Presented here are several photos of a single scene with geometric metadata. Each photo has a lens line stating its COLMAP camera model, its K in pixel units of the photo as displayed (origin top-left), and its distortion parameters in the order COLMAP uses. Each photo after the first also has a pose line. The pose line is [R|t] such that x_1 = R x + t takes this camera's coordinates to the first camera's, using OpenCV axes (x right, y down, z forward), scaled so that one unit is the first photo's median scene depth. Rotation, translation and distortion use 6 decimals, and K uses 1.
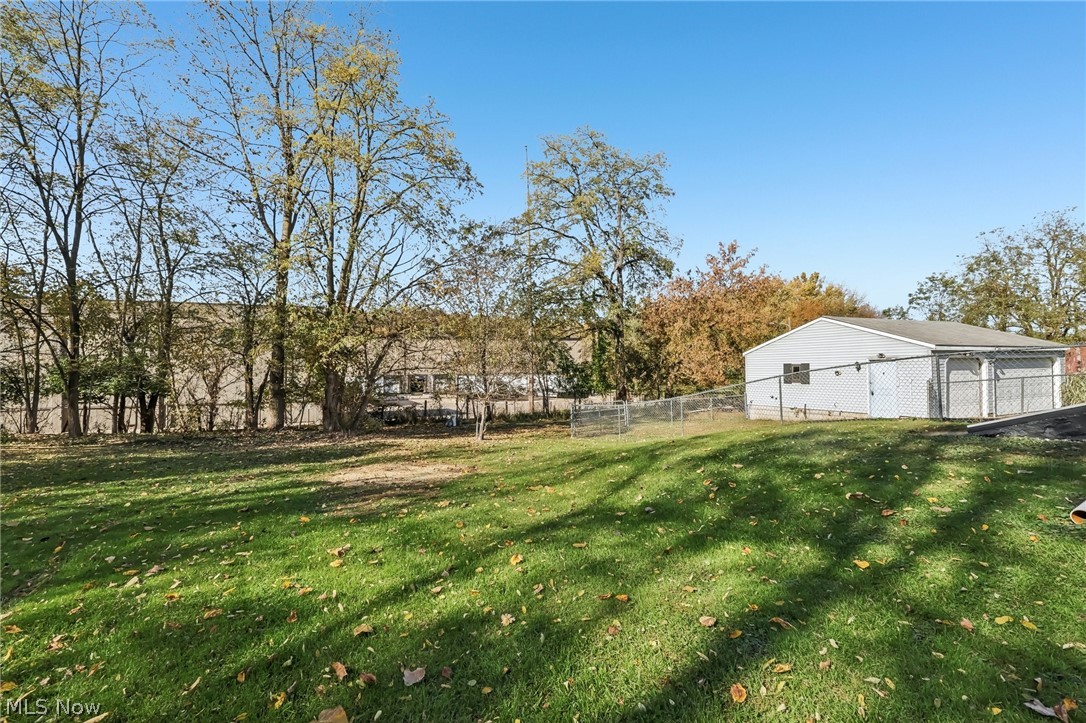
lens RADIAL K [[493.2, 0, 533.4], [0, 493.2, 362.7], [0, 0, 1]] dist [0.000050, 0.000026]
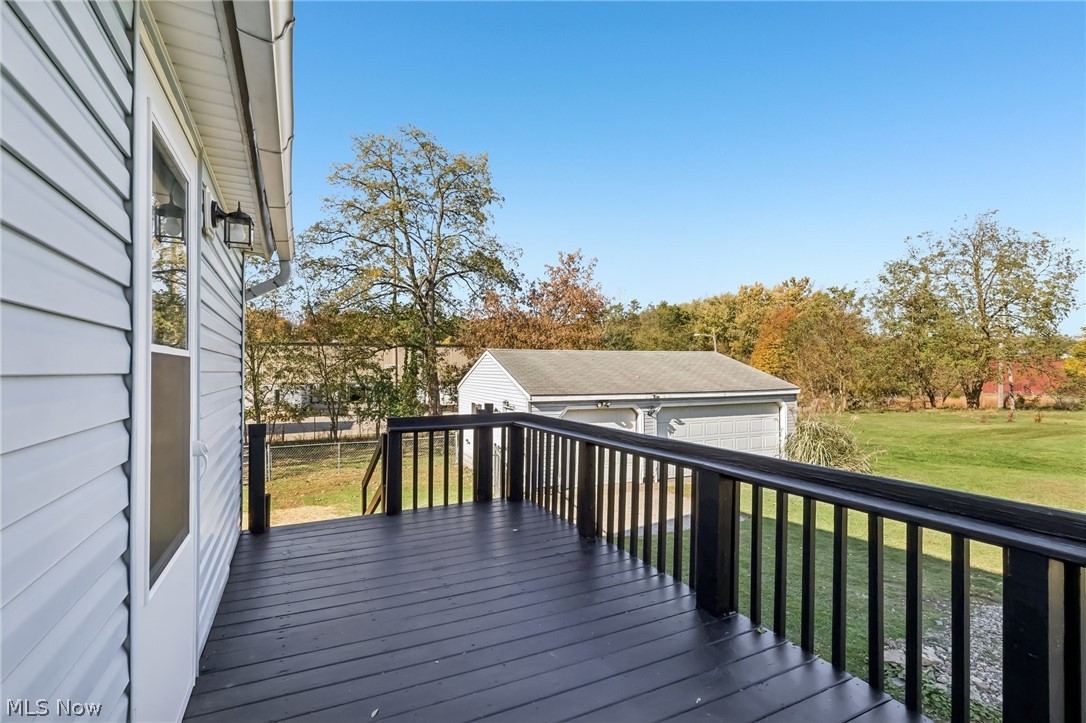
lens RADIAL K [[493.2, 0, 533.4], [0, 493.2, 362.7], [0, 0, 1]] dist [0.000050, 0.000026]
pose [[0.999795, 0.013778, -0.014864, 0.350358], [-0.013777, 0.999905, 0.000152, -0.038100], [0.014865, 0.000053, 0.999890, 0.082360]]
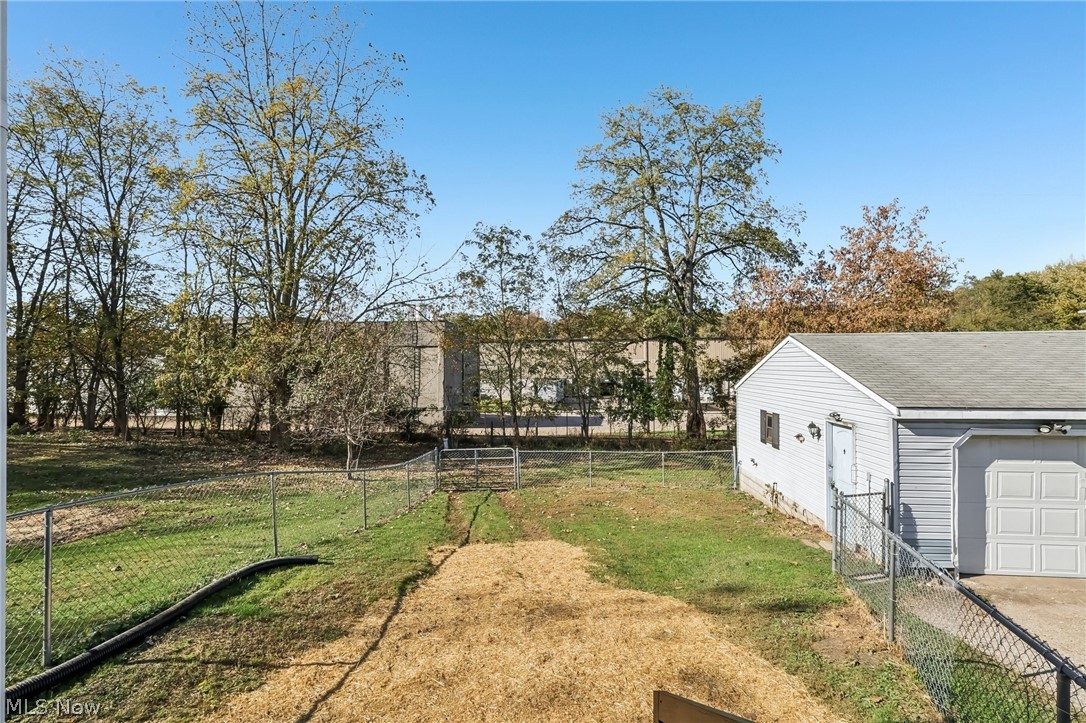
lens RADIAL K [[493.2, 0, 533.4], [0, 493.2, 362.7], [0, 0, 1]] dist [0.000050, 0.000026]
pose [[0.876193, 0.008030, -0.481893, 0.311560], [-0.001448, 0.999901, 0.014030, -0.036257], [0.481958, -0.011595, 0.876118, 0.176490]]
